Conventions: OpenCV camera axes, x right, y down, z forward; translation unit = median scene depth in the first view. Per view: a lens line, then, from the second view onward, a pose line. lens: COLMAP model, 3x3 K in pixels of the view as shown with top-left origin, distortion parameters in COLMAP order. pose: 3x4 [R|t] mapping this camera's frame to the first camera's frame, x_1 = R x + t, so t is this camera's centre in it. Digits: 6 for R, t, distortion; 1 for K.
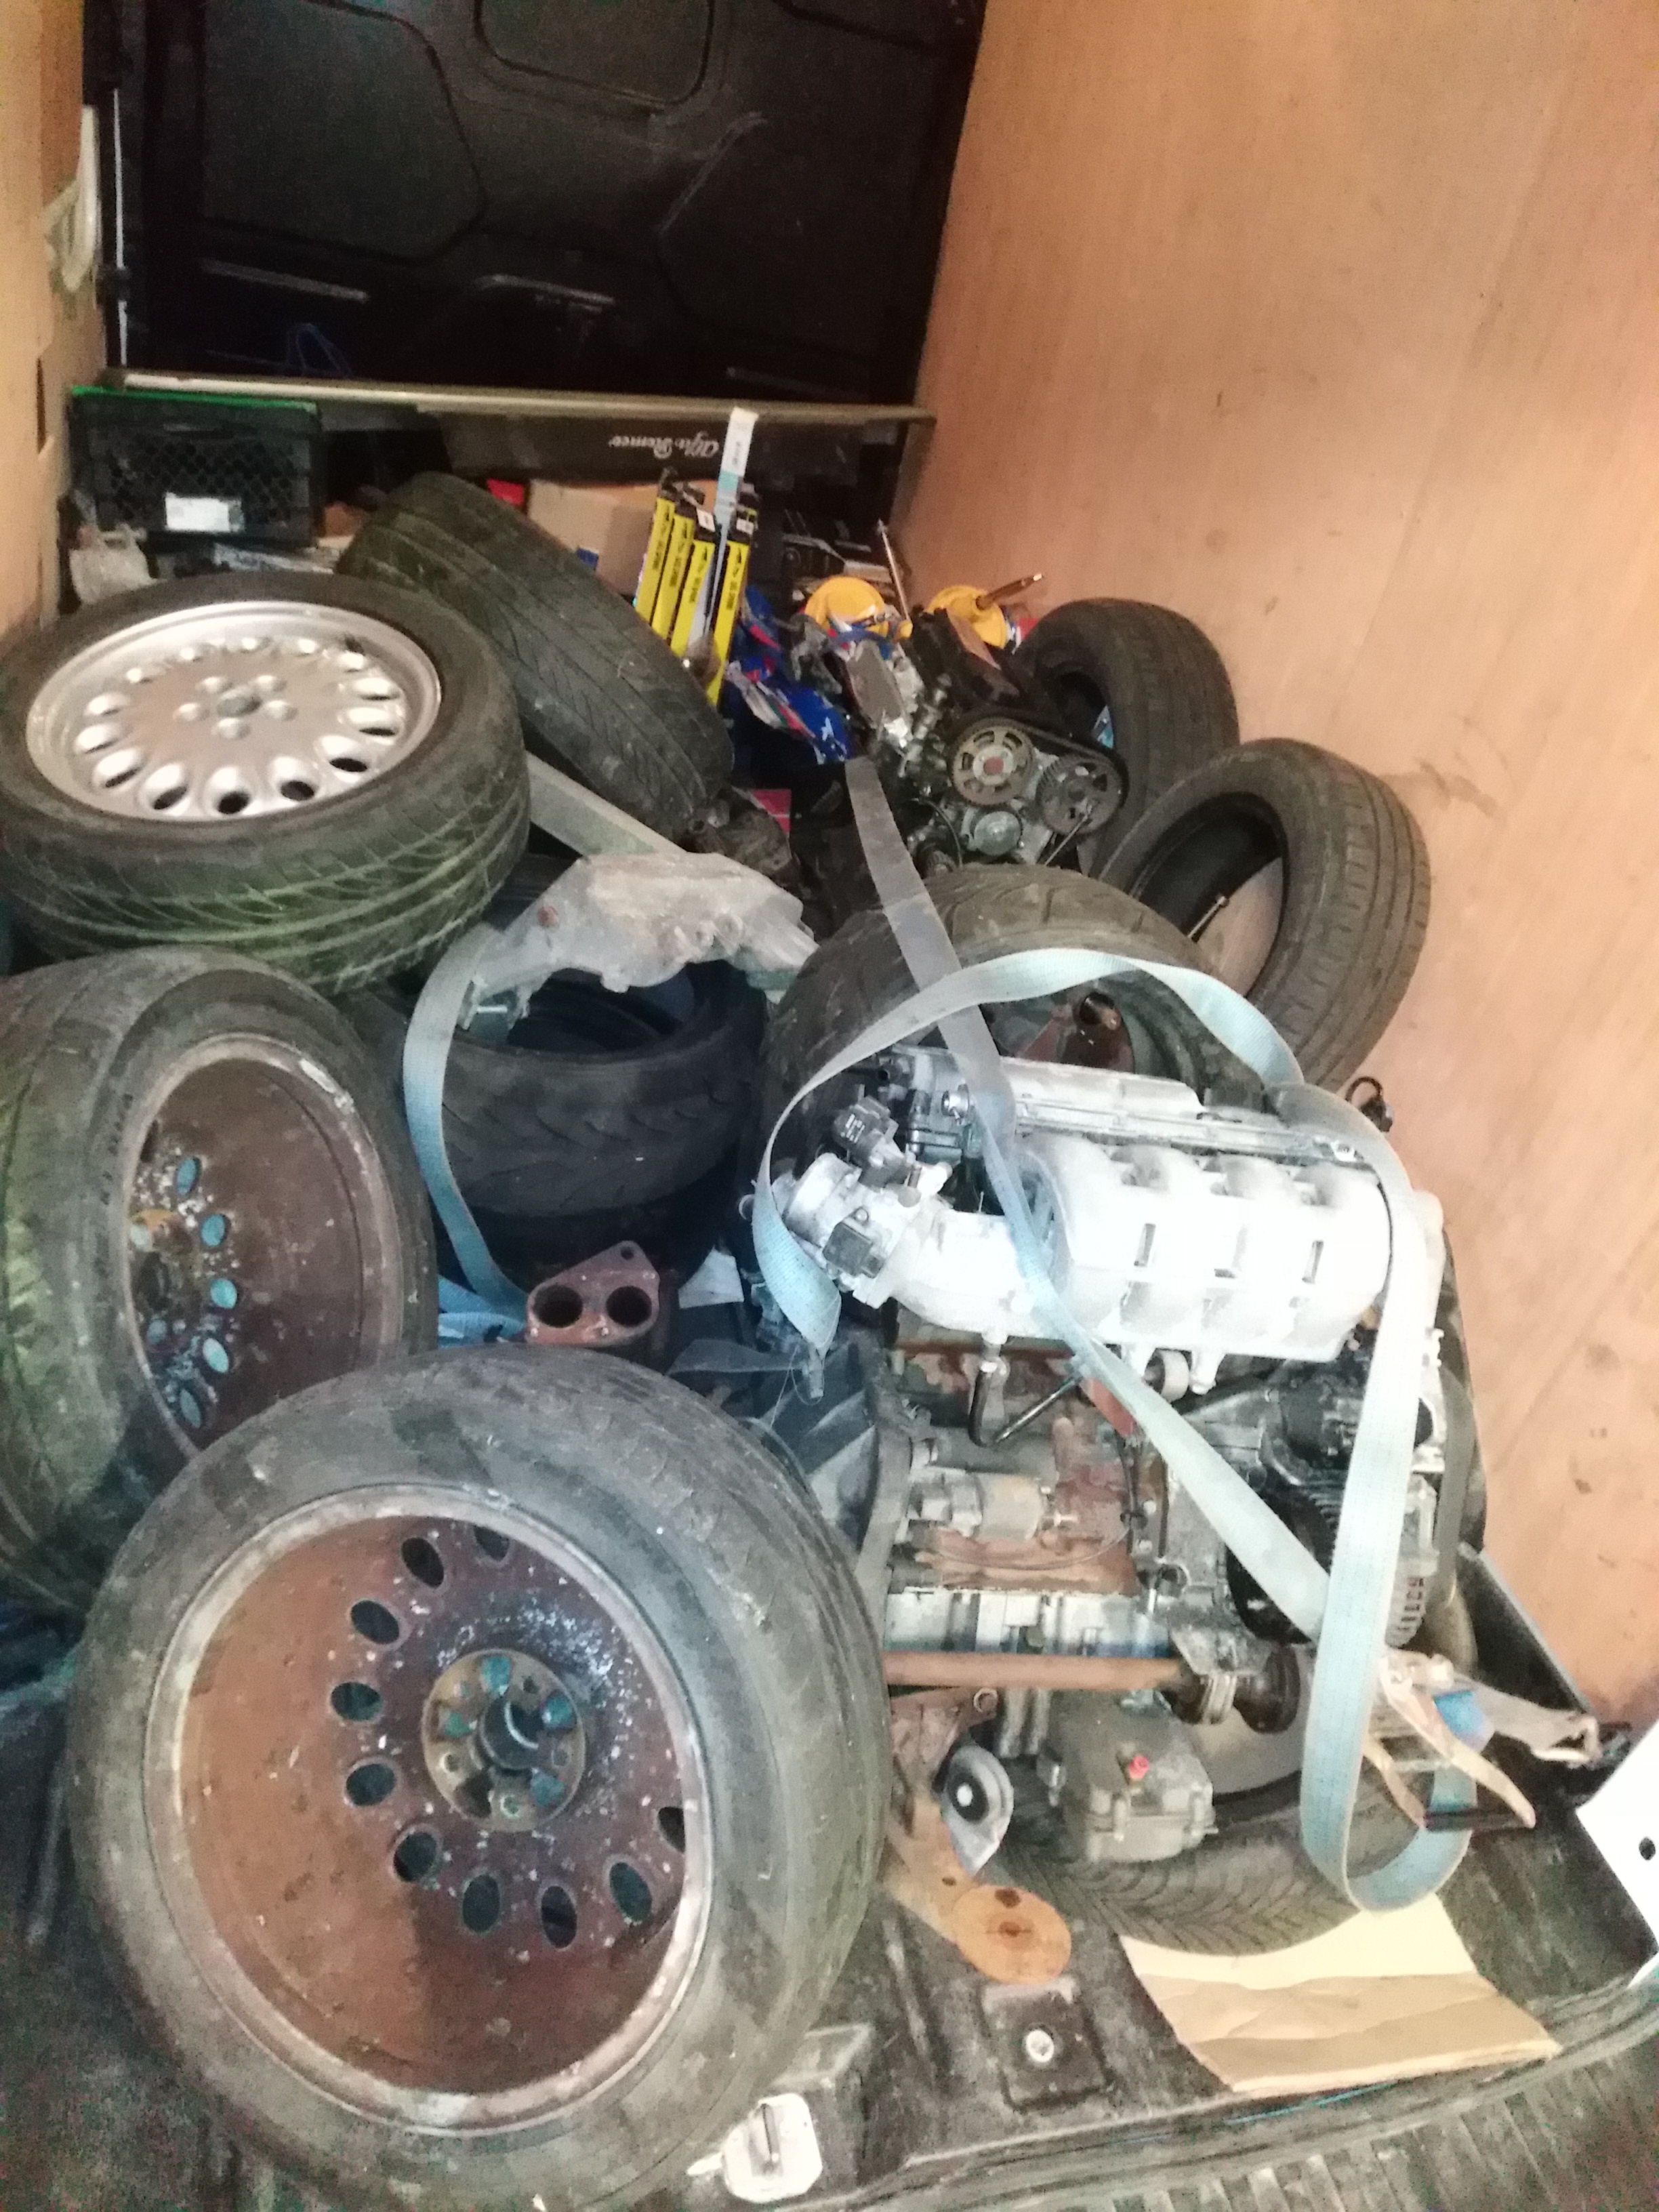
lens RADIAL K [[1592.1, 0, 829.5], [0, 1592.1, 1106.0], [0, 0, 1]] dist [0.044623, -0.065071]
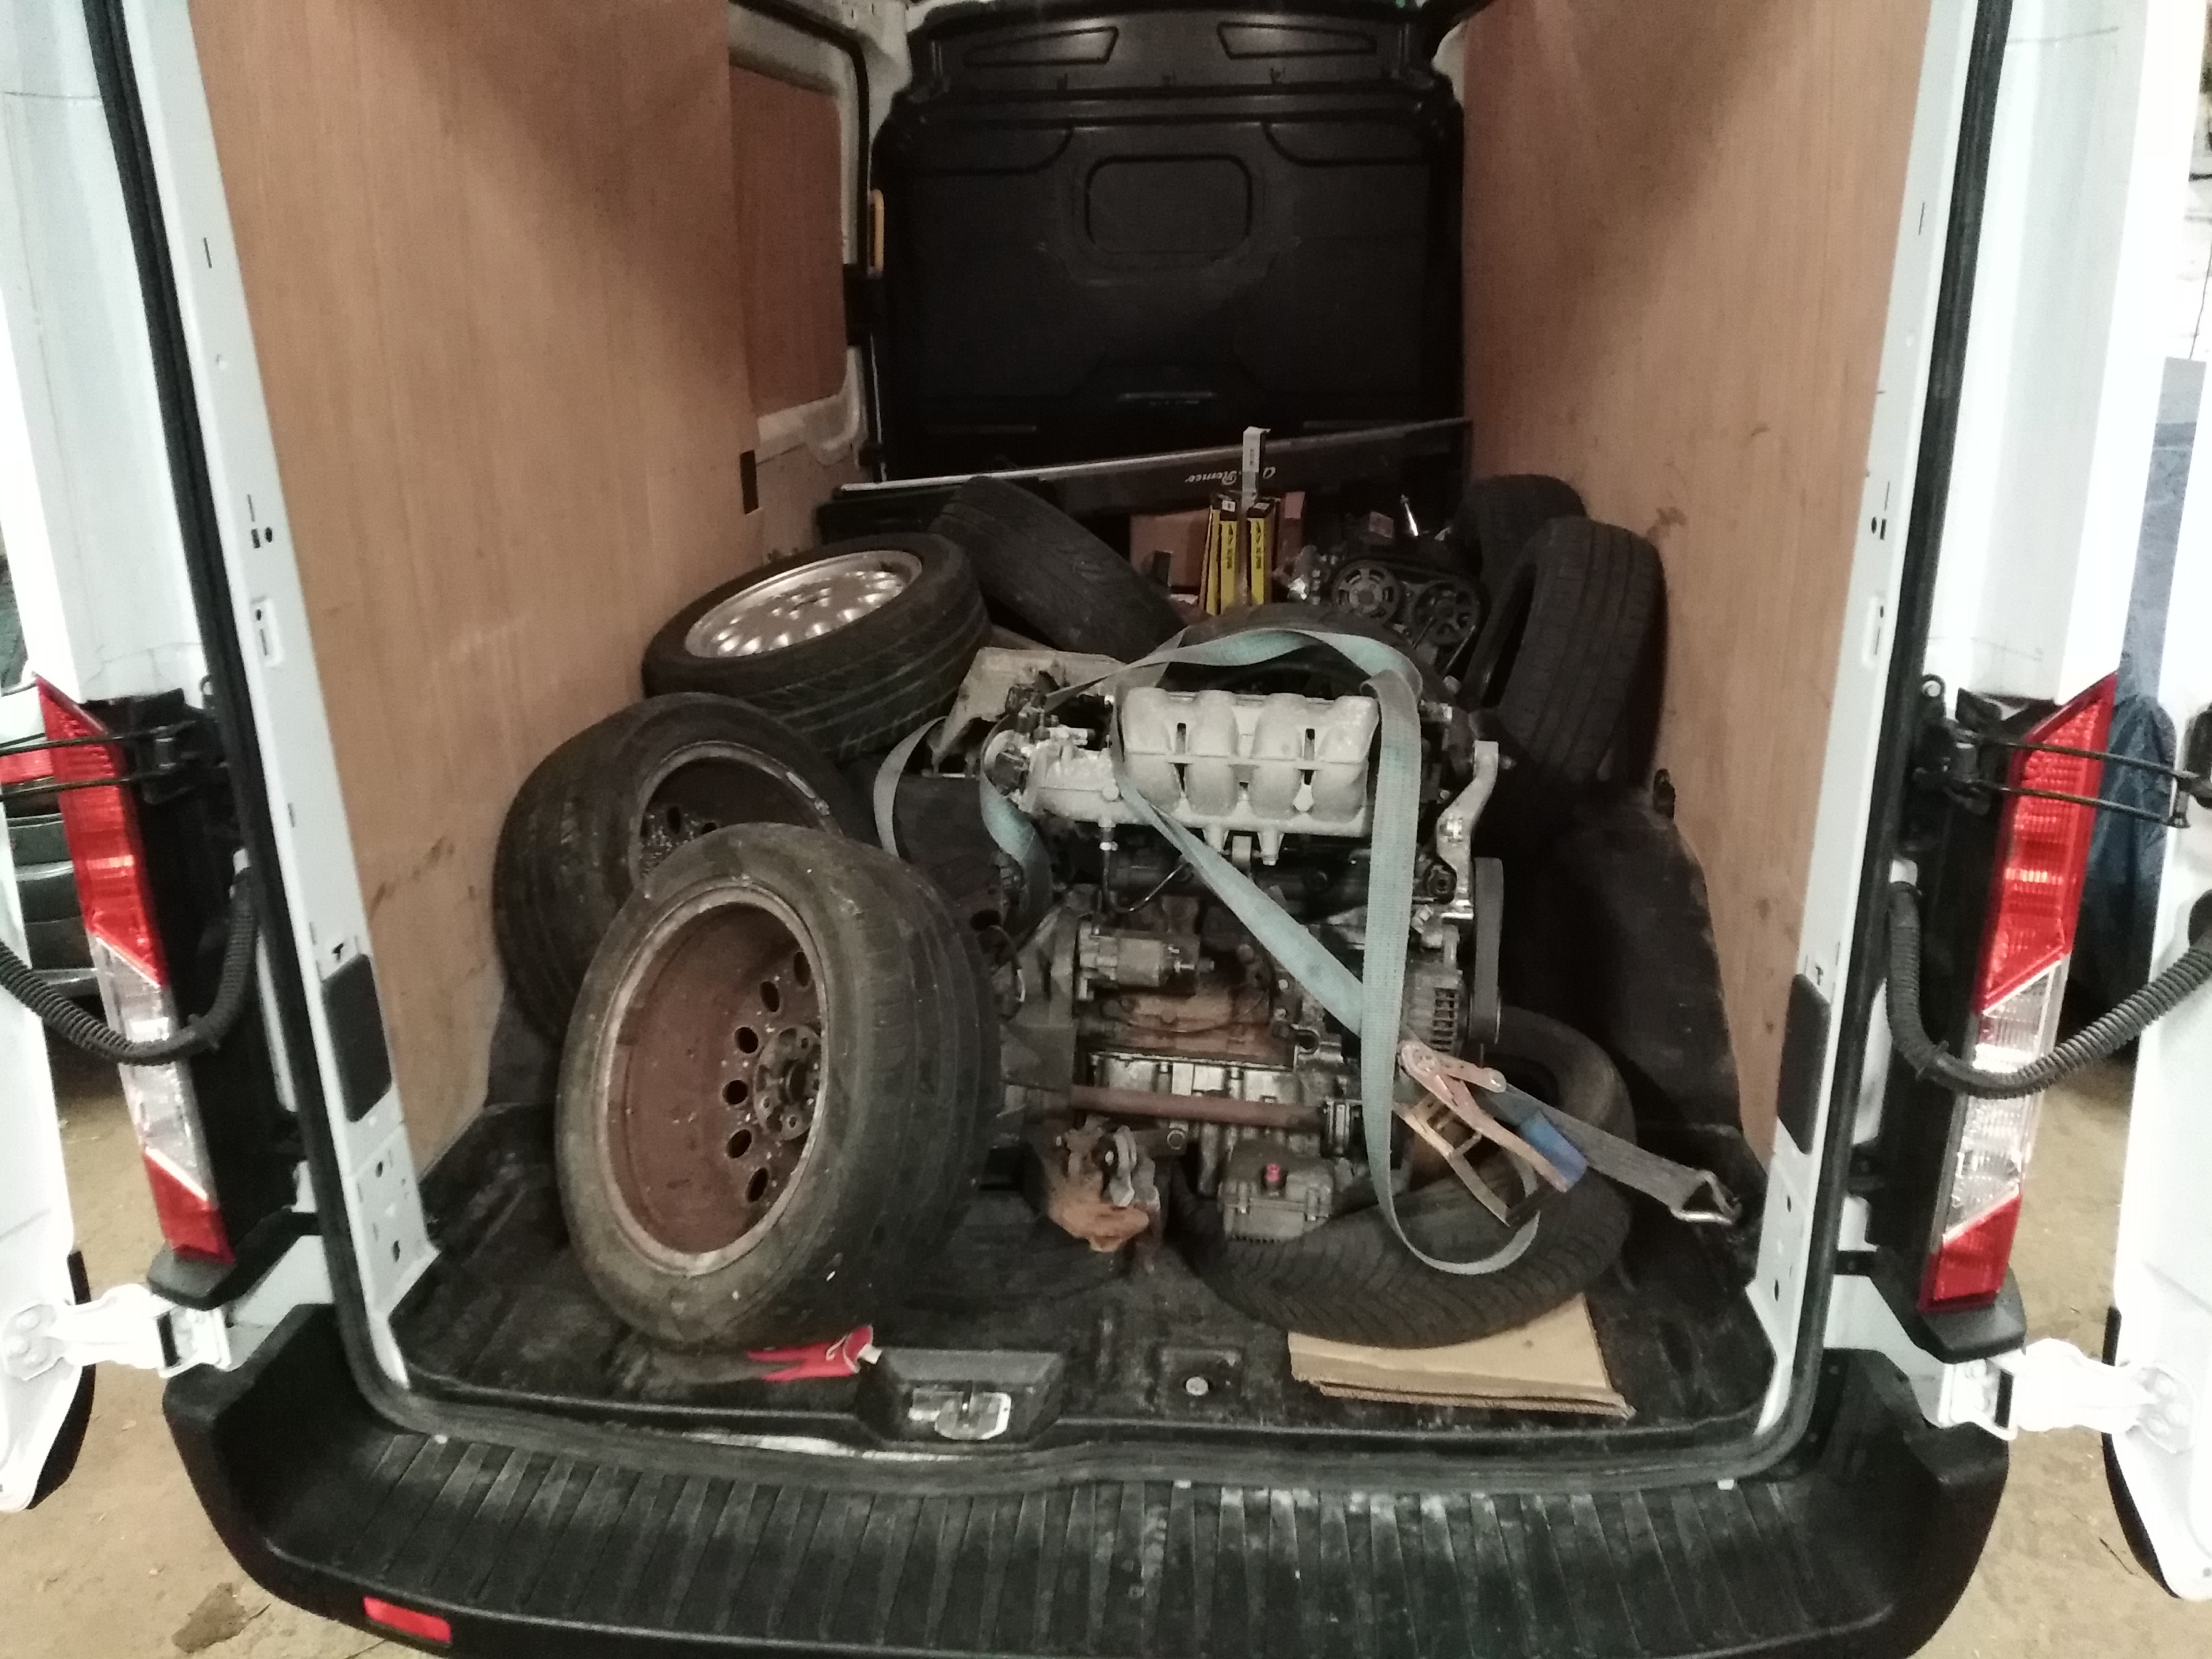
lens RADIAL K [[1592.1, 0, 1106.0], [0, 1592.1, 829.5], [0, 0, 1]] dist [0.044623, -0.065071]
pose [[0.913219, -0.122729, -0.388548, 0.592182], [0.011120, 0.960713, -0.277321, 0.489497], [0.407318, 0.248934, 0.878706, -0.257552]]
